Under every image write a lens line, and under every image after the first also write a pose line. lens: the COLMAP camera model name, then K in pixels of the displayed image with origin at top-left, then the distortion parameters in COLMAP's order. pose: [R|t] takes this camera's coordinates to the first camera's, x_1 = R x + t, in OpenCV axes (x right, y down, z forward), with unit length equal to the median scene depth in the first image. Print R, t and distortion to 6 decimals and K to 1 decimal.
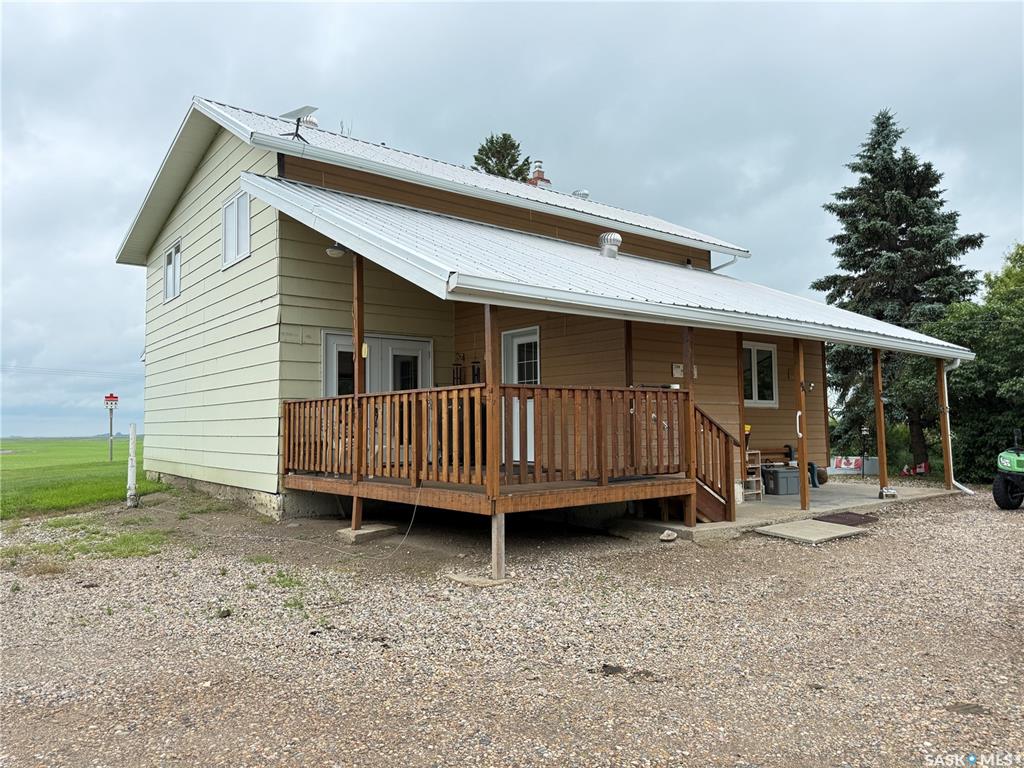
lens RADIAL K [[730.1, 0, 513.2], [0, 730.1, 380.4], [0, 0, 1]] dist [0.023543, -0.020140]
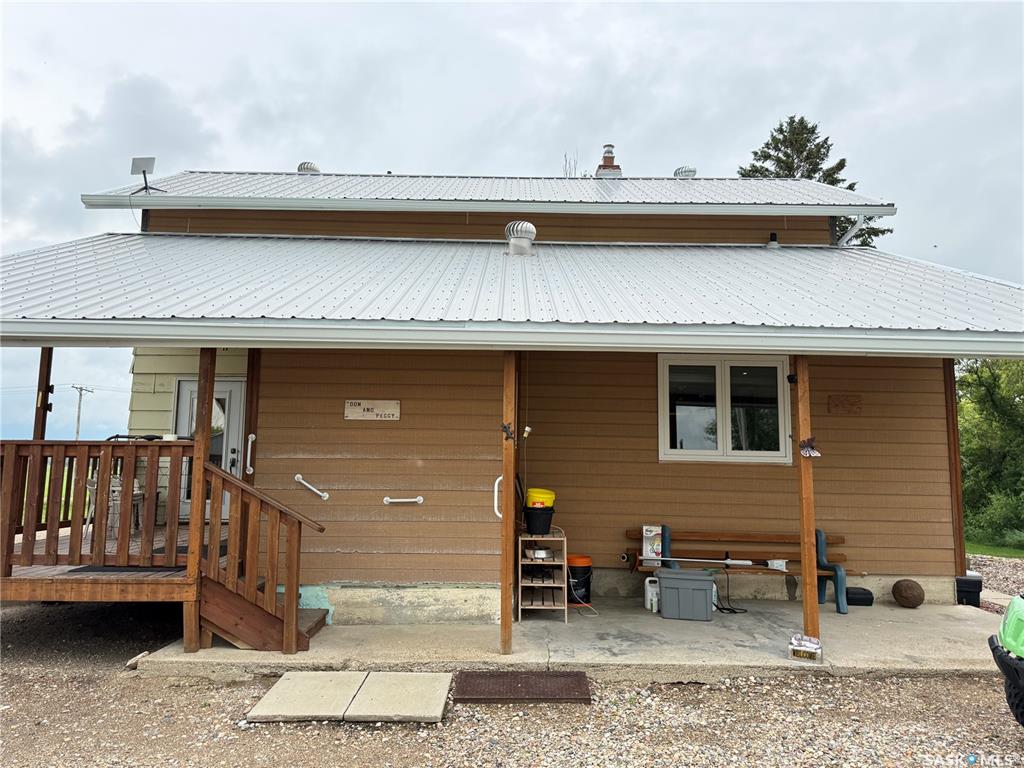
lens RADIAL K [[730.1, 0, 514.8], [0, 730.1, 375.5], [0, 0, 1]] dist [0.023543, -0.020140]
pose [[0.786939, -0.057075, -0.614386, 0.585269], [0.020154, 0.997559, -0.066856, 0.002543], [0.616702, 0.040230, 0.786168, 0.431737]]
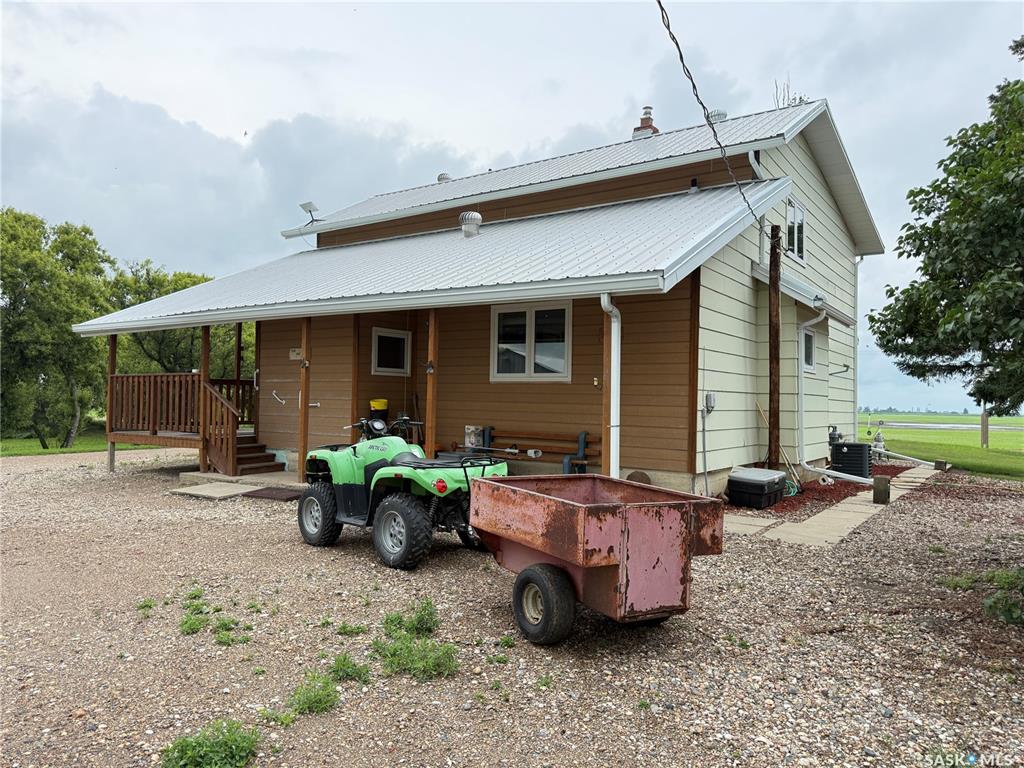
lens RADIAL K [[730.1, 0, 511.4], [0, 730.1, 392.5], [0, 0, 1]] dist [0.023543, -0.020140]
pose [[0.282833, -0.000218, -0.959169, 1.146003], [0.042768, 0.999008, 0.012384, 0.039253], [0.958215, -0.044524, 0.282562, 0.776218]]
